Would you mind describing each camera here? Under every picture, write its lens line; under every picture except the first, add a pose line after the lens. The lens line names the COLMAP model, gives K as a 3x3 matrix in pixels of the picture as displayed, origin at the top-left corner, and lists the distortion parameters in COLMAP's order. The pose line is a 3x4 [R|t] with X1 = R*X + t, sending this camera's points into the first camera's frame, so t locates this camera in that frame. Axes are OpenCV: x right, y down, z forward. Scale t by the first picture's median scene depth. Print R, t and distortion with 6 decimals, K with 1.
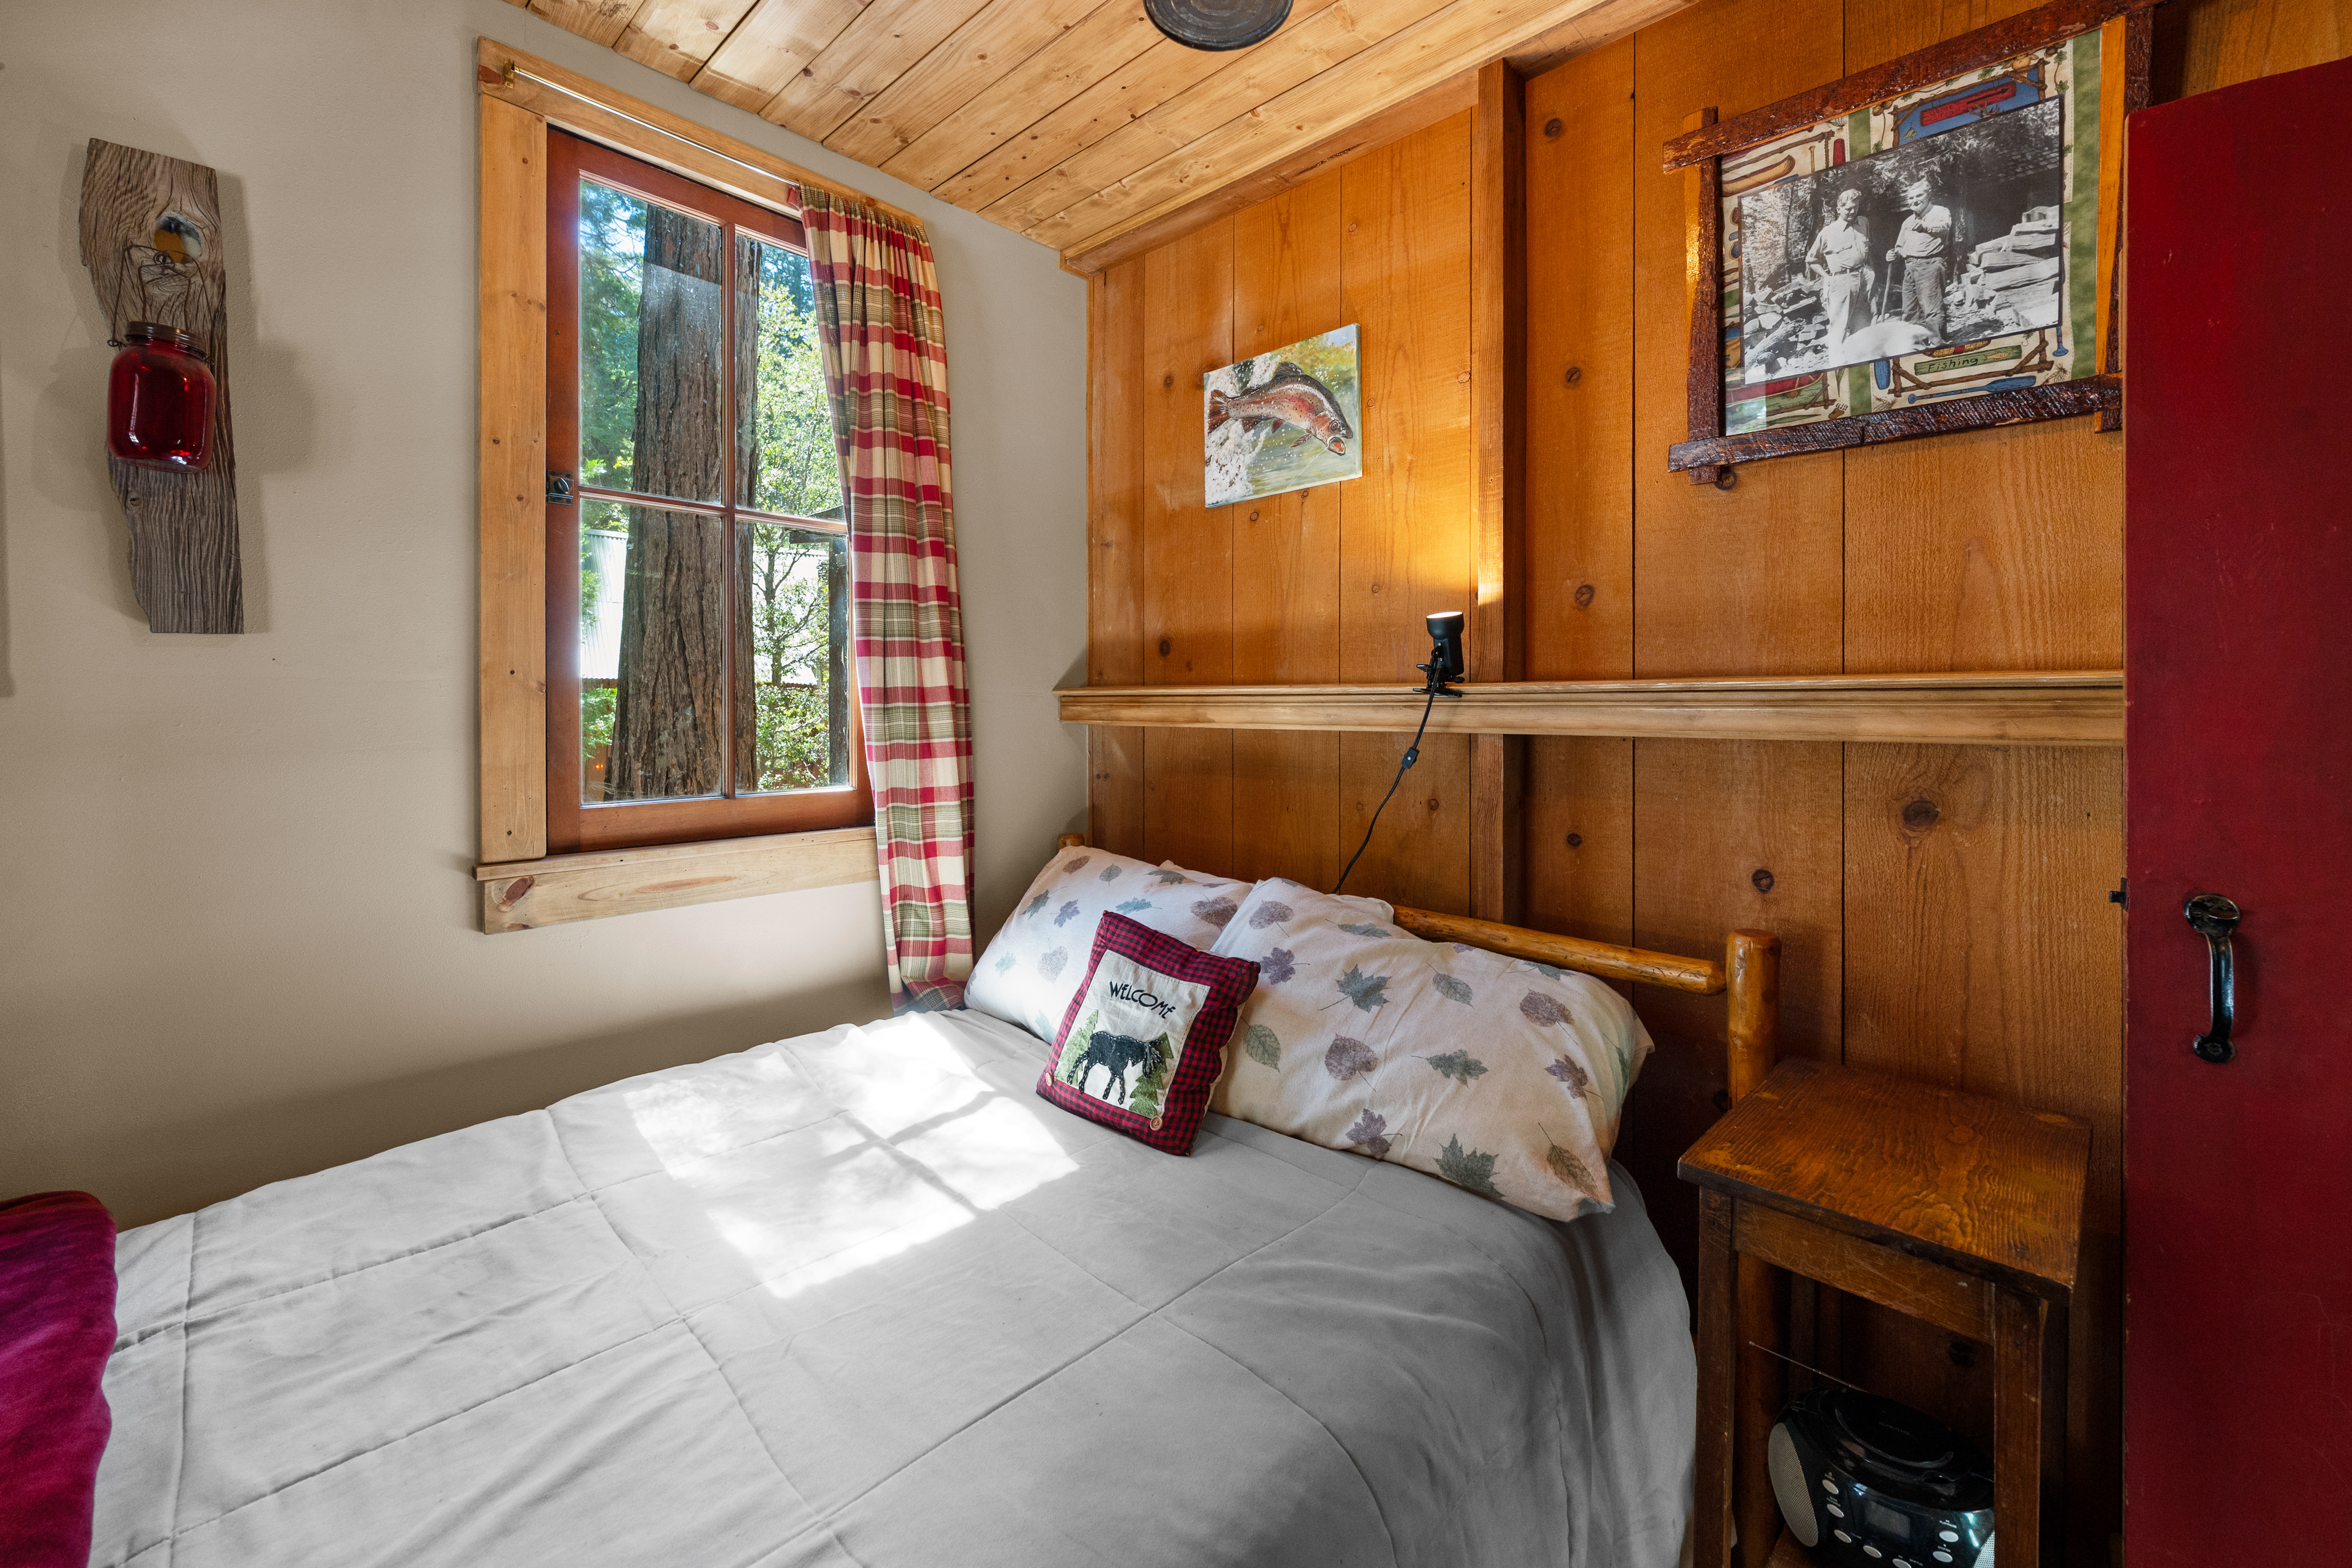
lens RADIAL K [[952.9, 0, 1166.0], [0, 952.9, 708.7], [0, 0, 1]] dist [-0.001986, -0.000727]
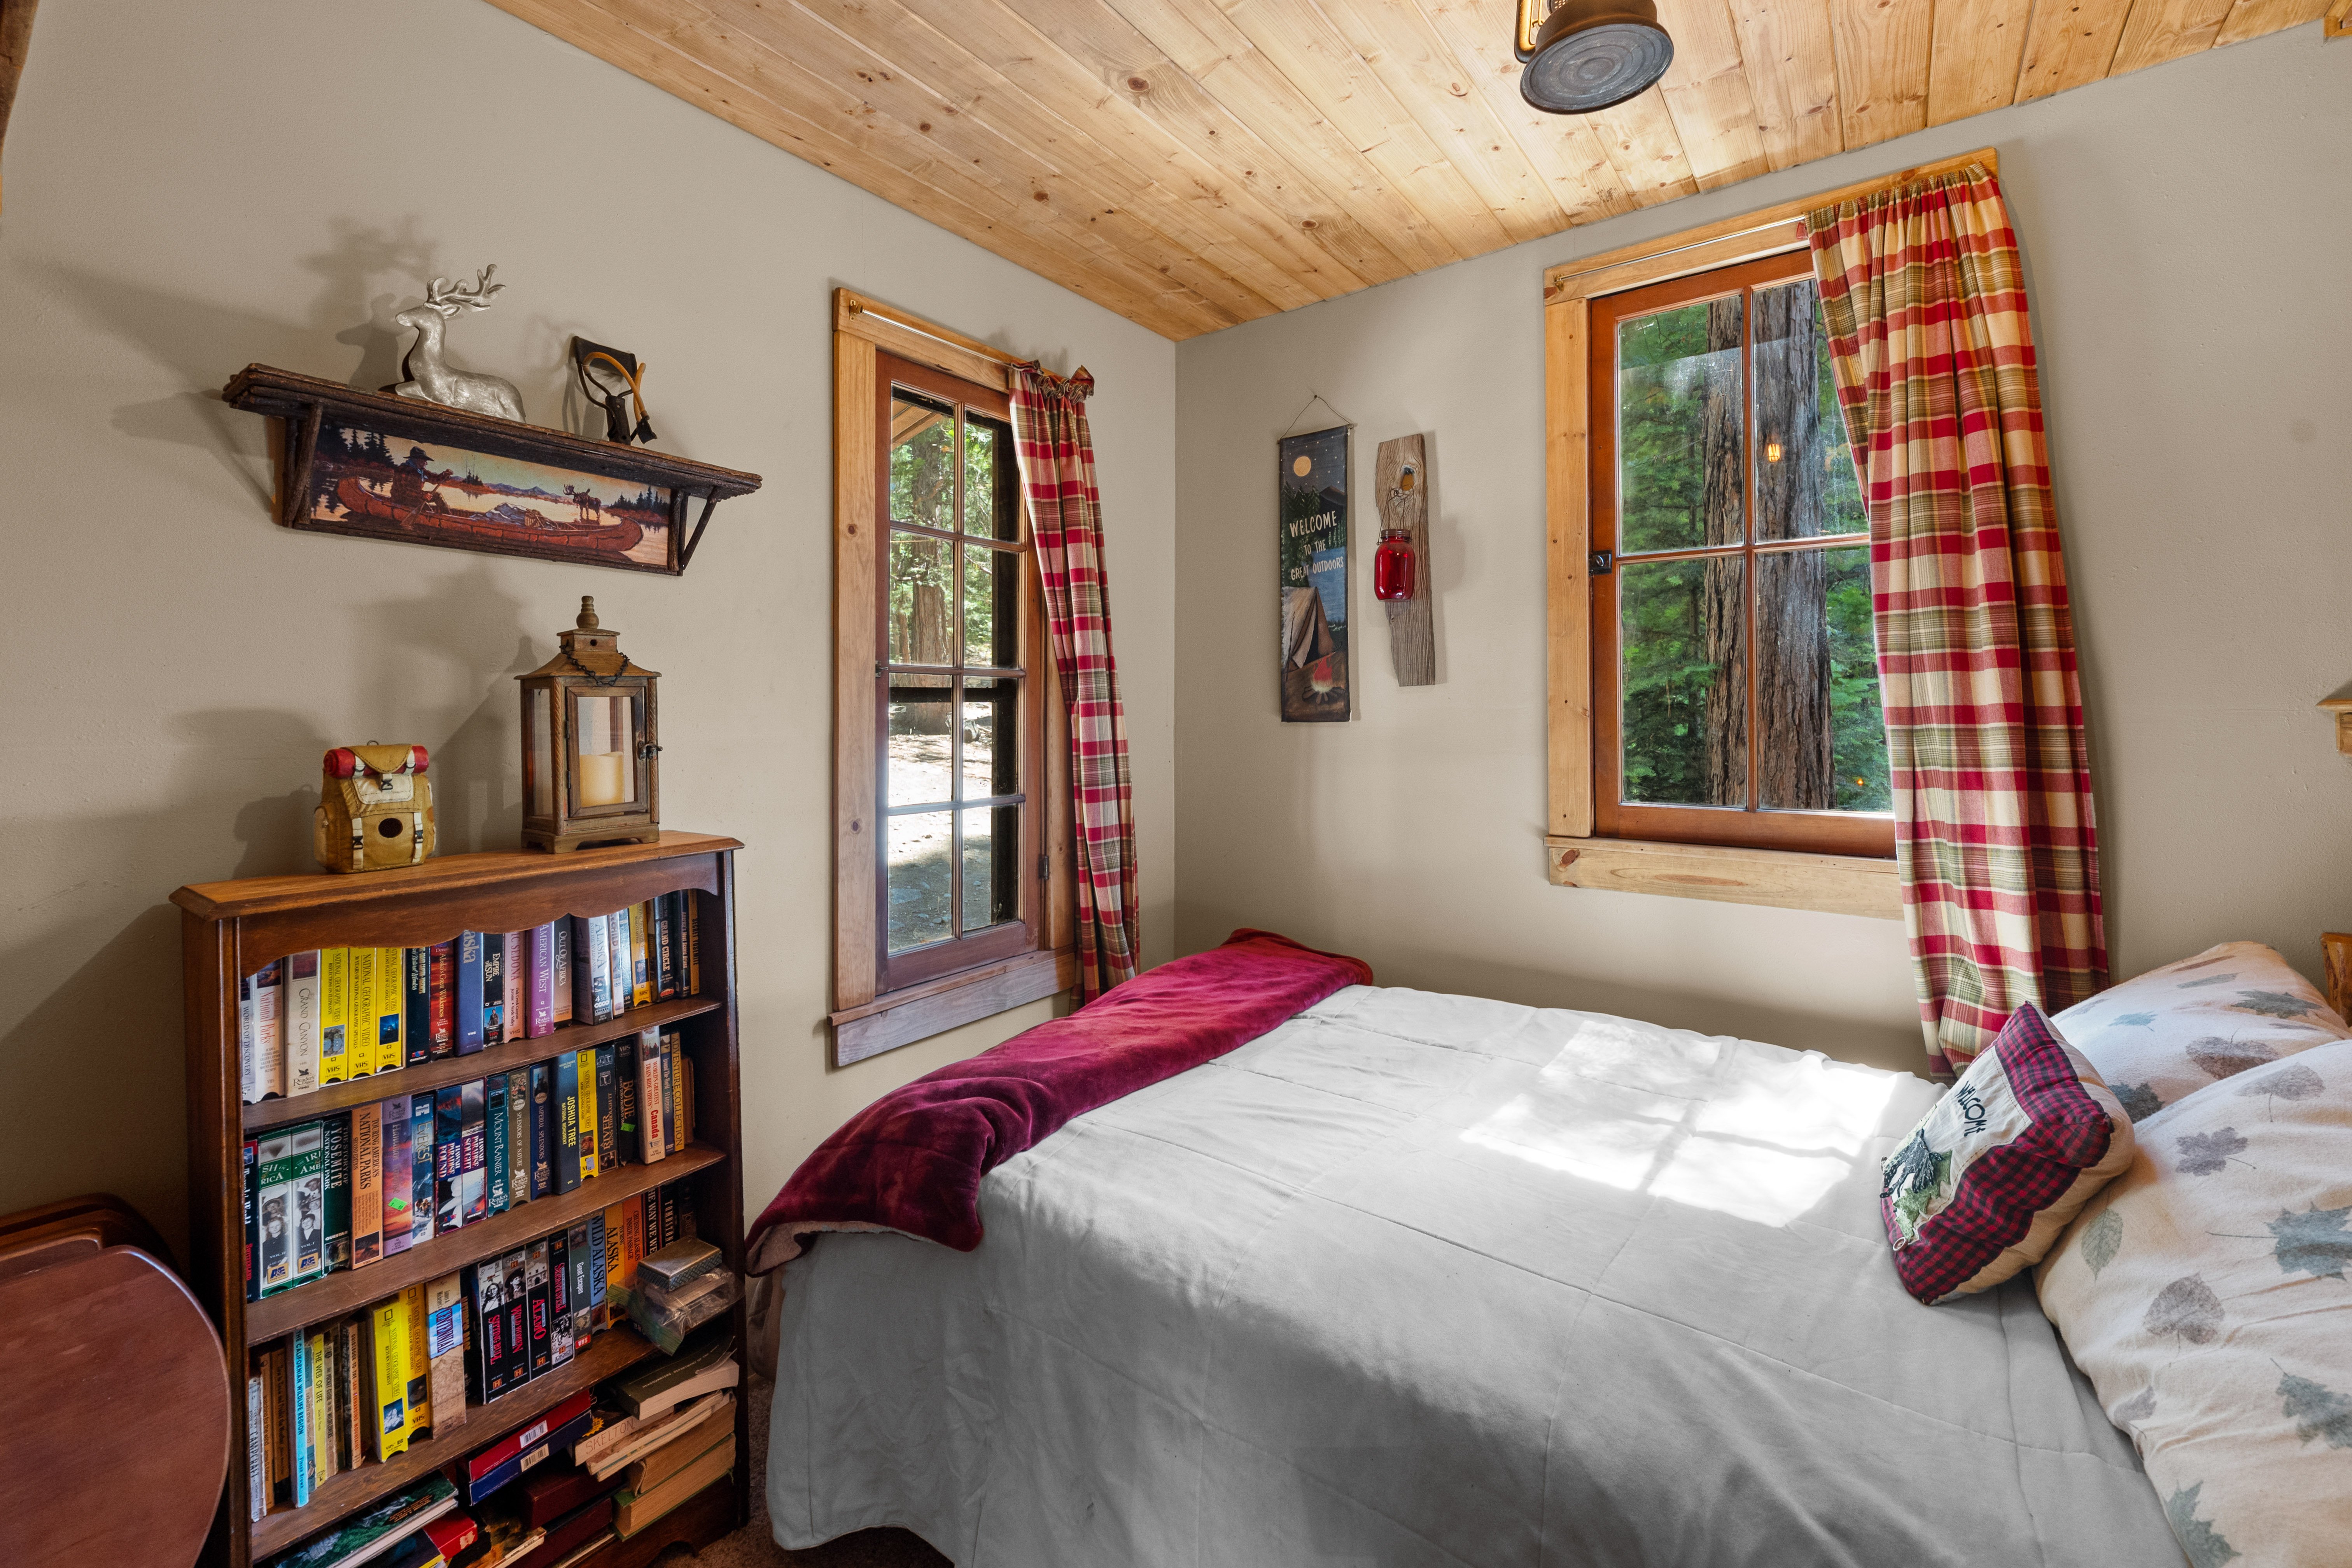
lens RADIAL K [[960.6, 0, 1186.7], [0, 960.6, 702.0], [0, 0, 1]] dist [0.000158, 0.000288]
pose [[0.137108, -0.019944, -0.990355, 0.617384], [-0.005867, 0.999763, -0.020946, -0.004790], [0.990539, 0.008682, 0.136959, 0.239736]]
